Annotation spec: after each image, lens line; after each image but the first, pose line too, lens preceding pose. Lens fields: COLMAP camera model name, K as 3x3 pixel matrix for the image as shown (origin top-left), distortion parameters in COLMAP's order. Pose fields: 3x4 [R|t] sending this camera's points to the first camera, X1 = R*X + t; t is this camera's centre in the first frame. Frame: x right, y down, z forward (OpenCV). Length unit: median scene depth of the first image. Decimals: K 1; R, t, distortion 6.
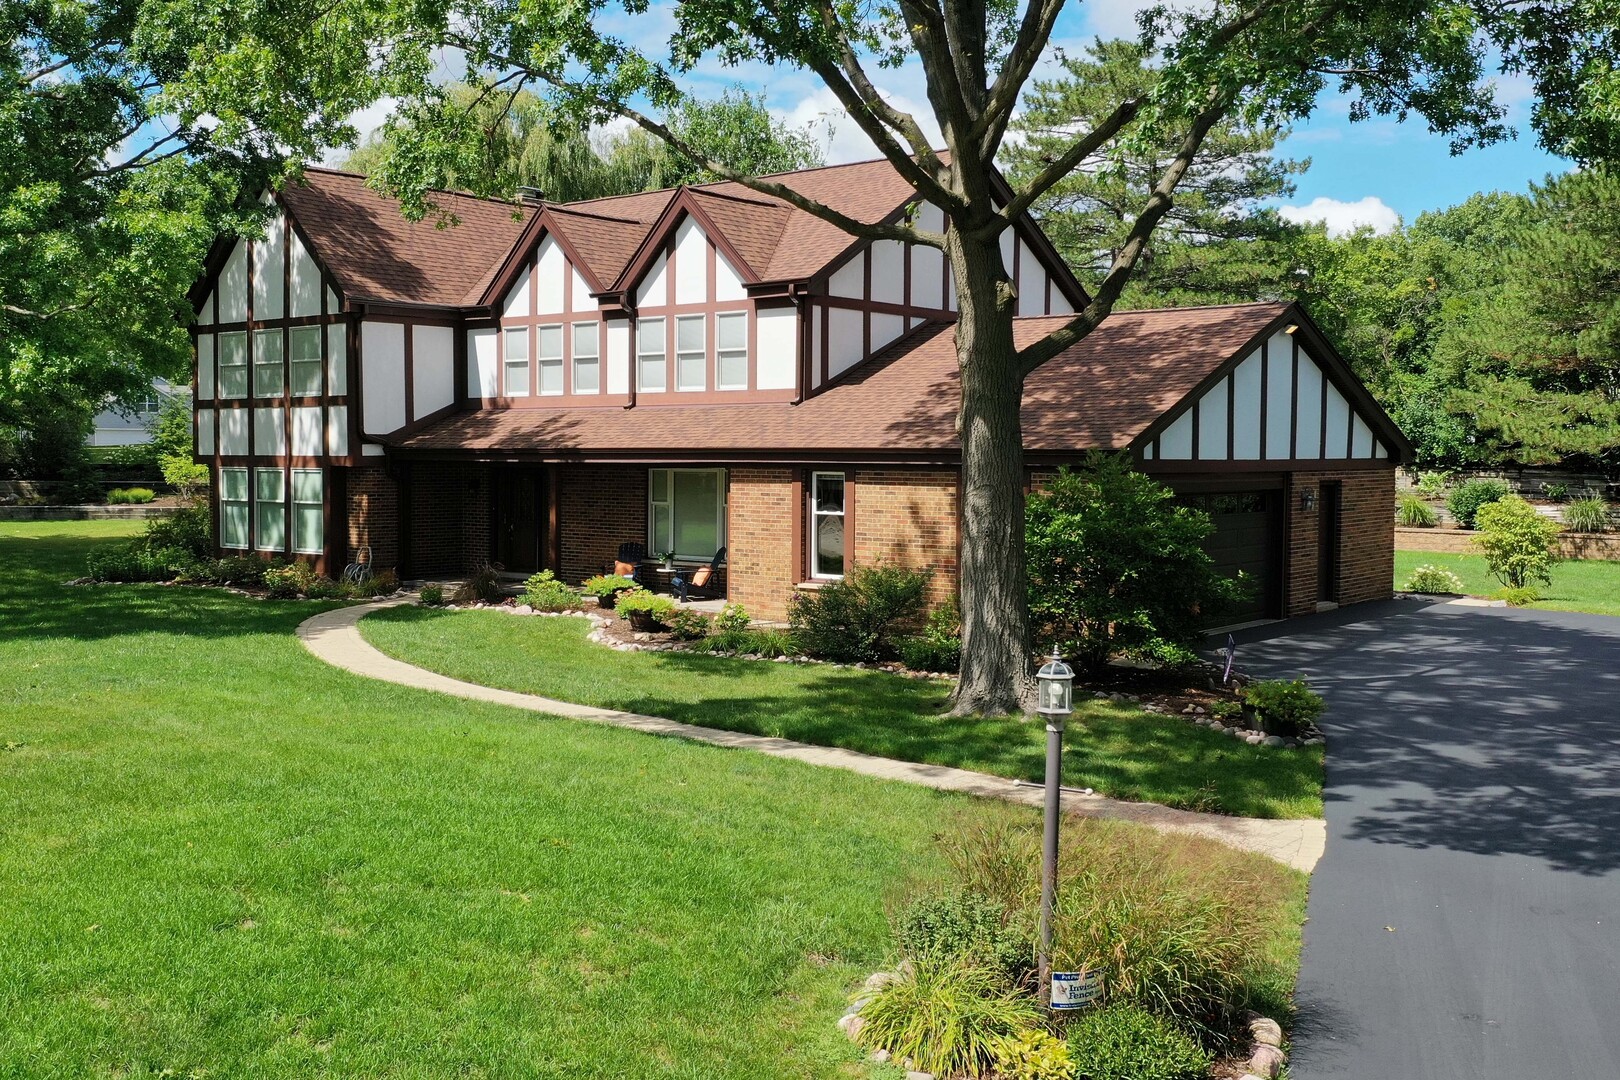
lens RADIAL K [[1649.4, 0, 805.0], [0, 1649.4, 544.0], [0, 0, 1]] dist [-0.065886, 0.000000]
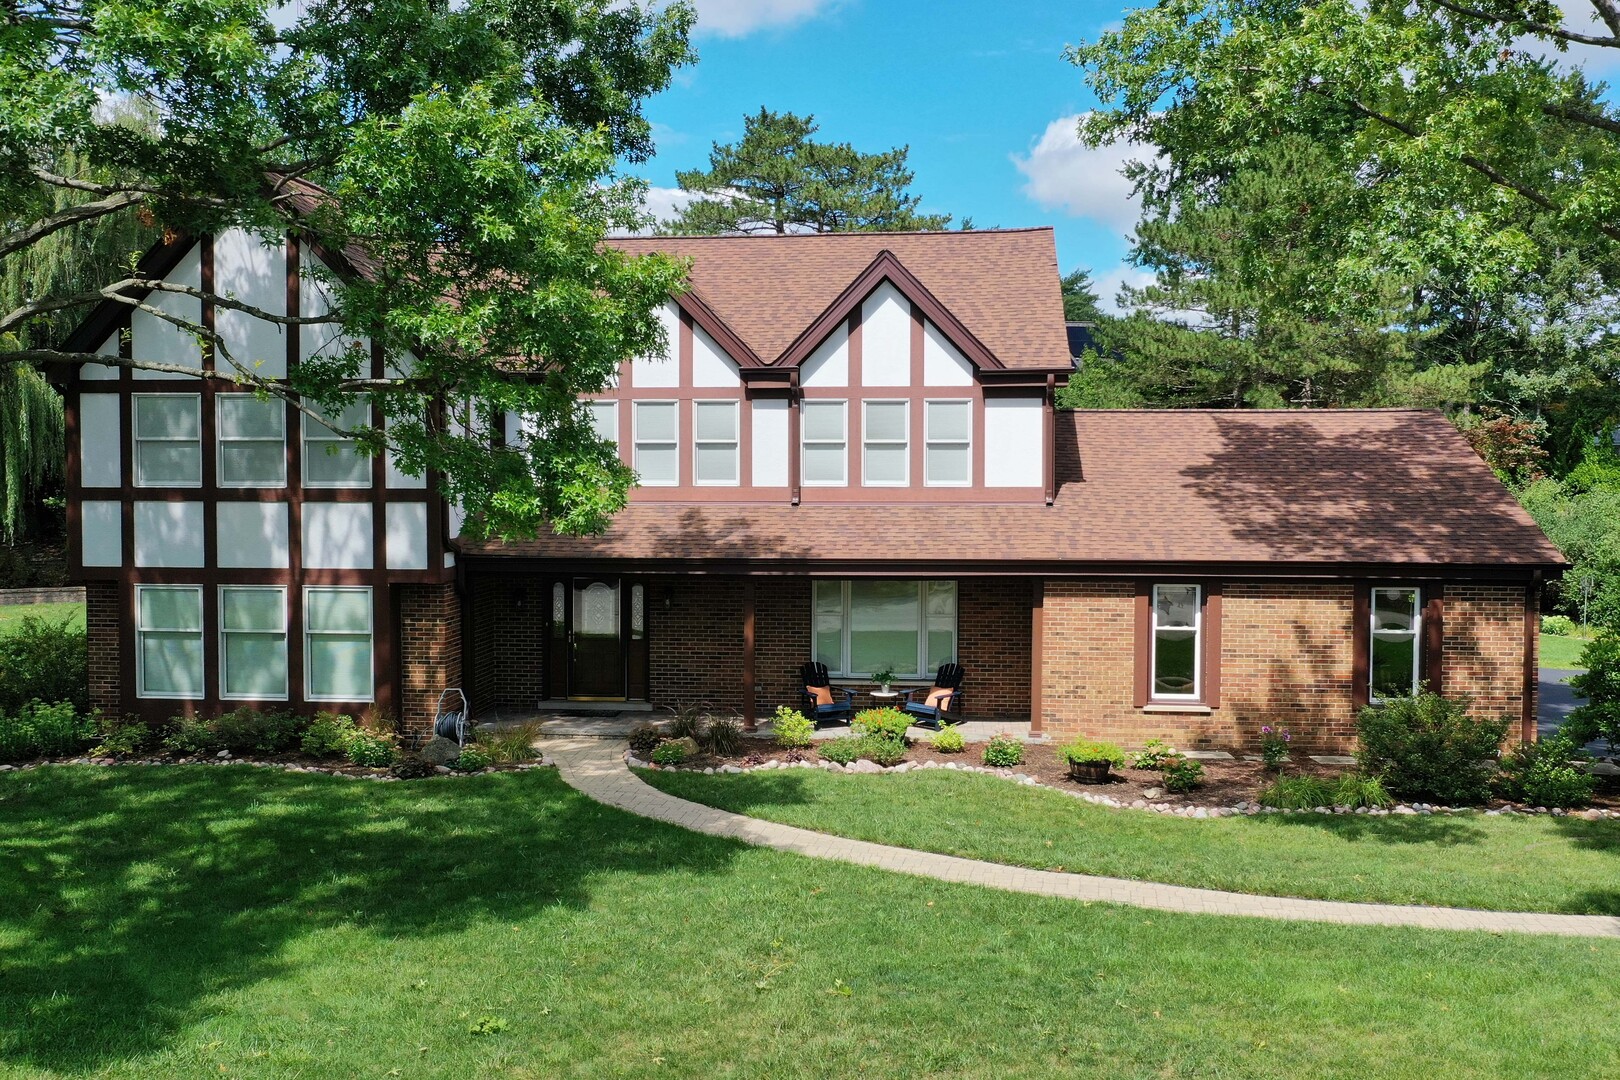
lens RADIAL K [[1506.7, 0, 815.6], [0, 1506.7, 528.2], [0, 0, 1]] dist [-0.007892, 0.000000]
pose [[0.834920, -0.026527, 0.549731, -0.523641], [0.032378, 0.999475, -0.000946, -0.068388], [-0.549418, 0.018590, 0.835341, 0.338049]]
